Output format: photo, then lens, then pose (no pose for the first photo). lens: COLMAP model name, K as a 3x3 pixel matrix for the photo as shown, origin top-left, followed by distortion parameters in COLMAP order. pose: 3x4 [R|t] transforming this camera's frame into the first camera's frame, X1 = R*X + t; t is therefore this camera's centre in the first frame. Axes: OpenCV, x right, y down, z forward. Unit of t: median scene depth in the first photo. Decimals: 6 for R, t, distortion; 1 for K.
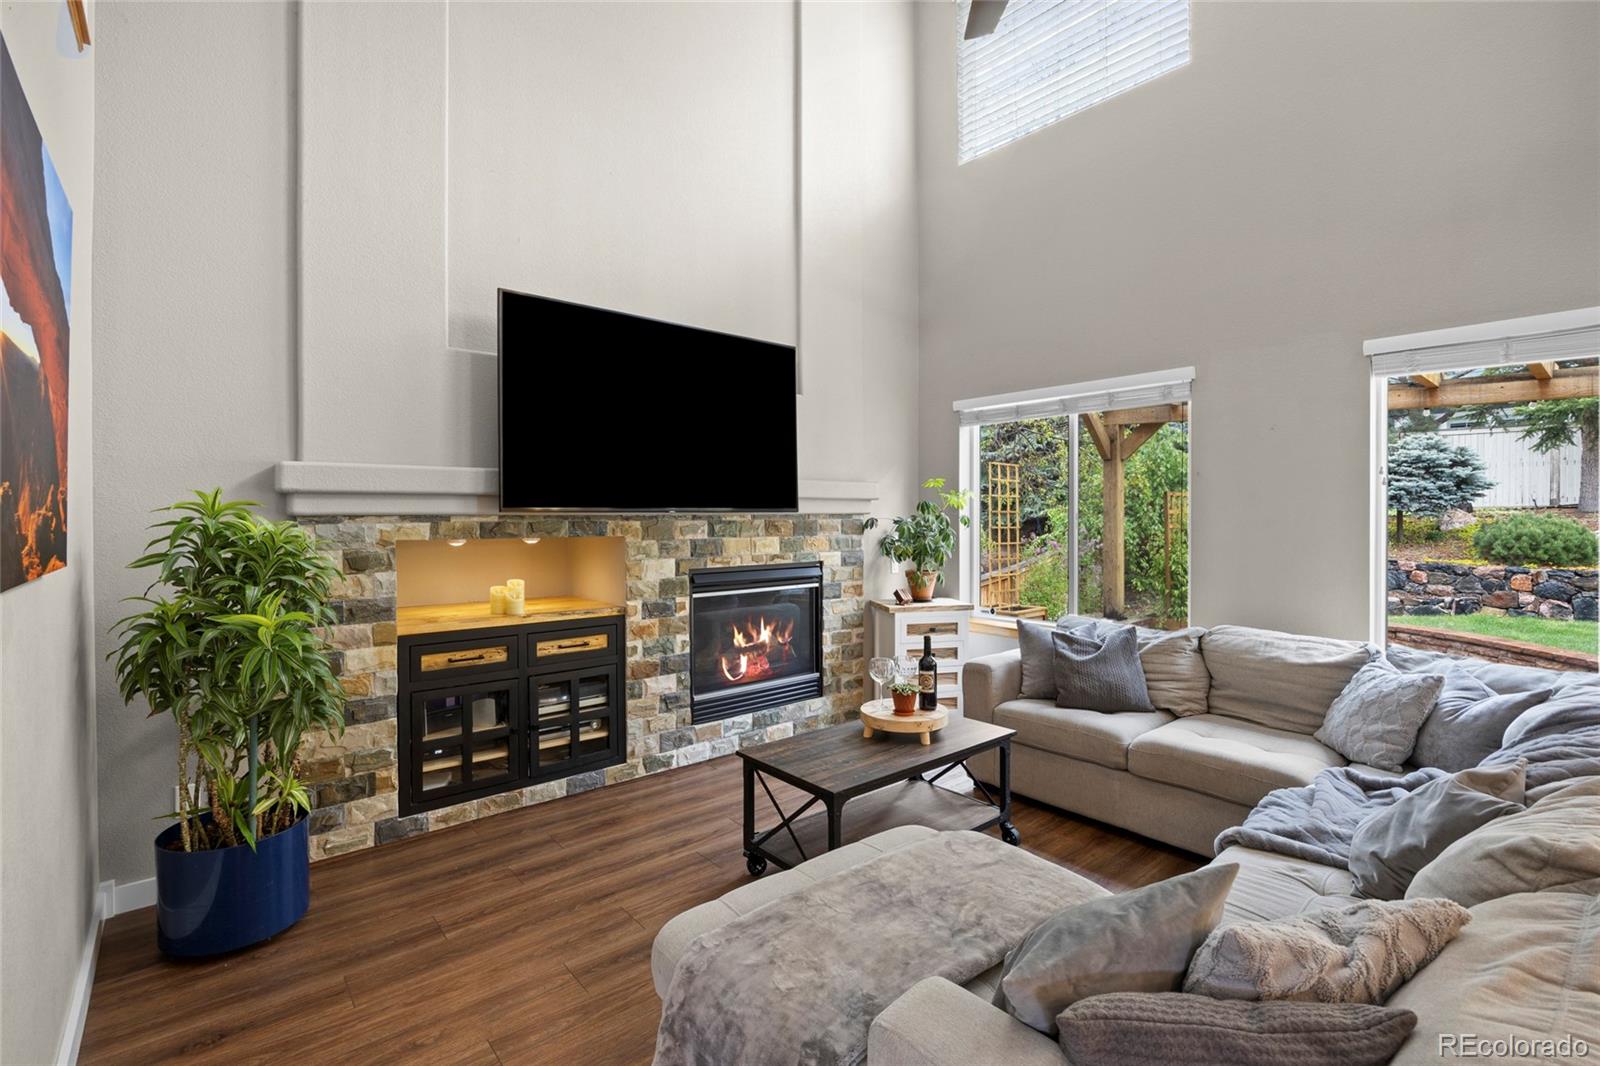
lens RADIAL K [[714.9, 0, 777.6], [0, 714.9, 517.4], [0, 0, 1]] dist [-0.017733, 0.000348]
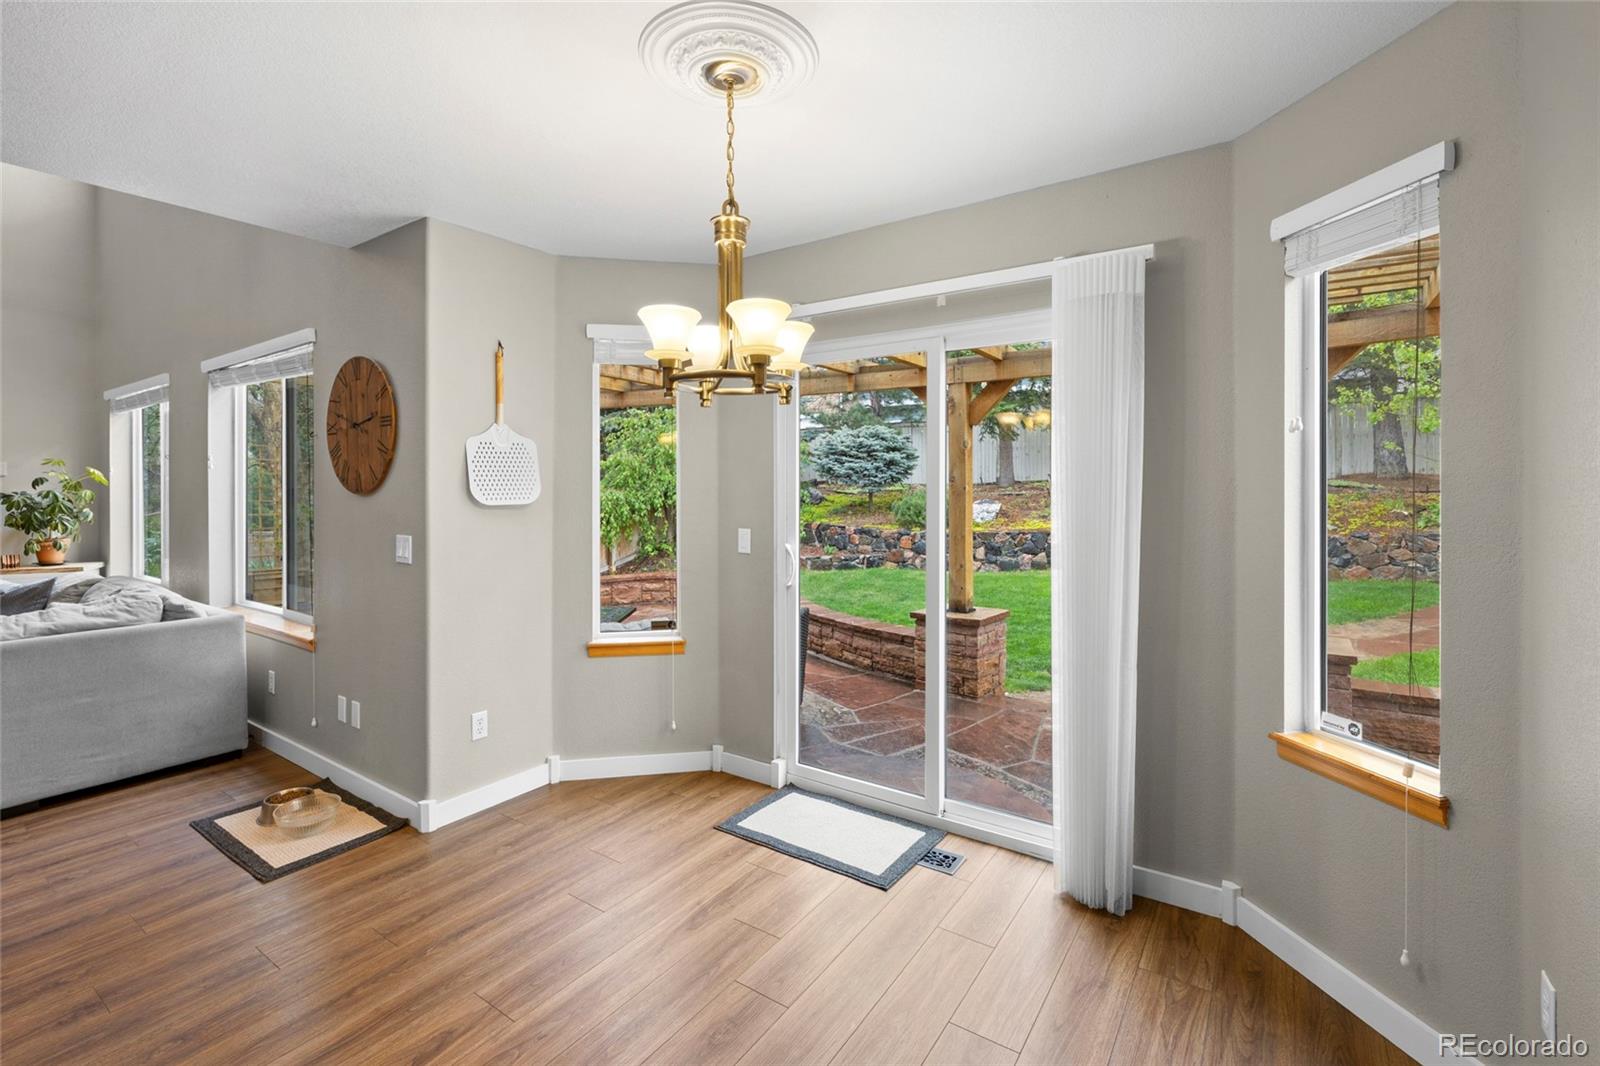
lens RADIAL K [[714.9, 0, 728.6], [0, 714.9, 500.5], [0, 0, 1]] dist [-0.017733, 0.000348]
pose [[0.963977, -0.005153, 0.265935, 0.384566], [0.002090, 0.999928, 0.011800, 0.000748], [-0.265977, -0.010819, 0.963919, -0.157422]]
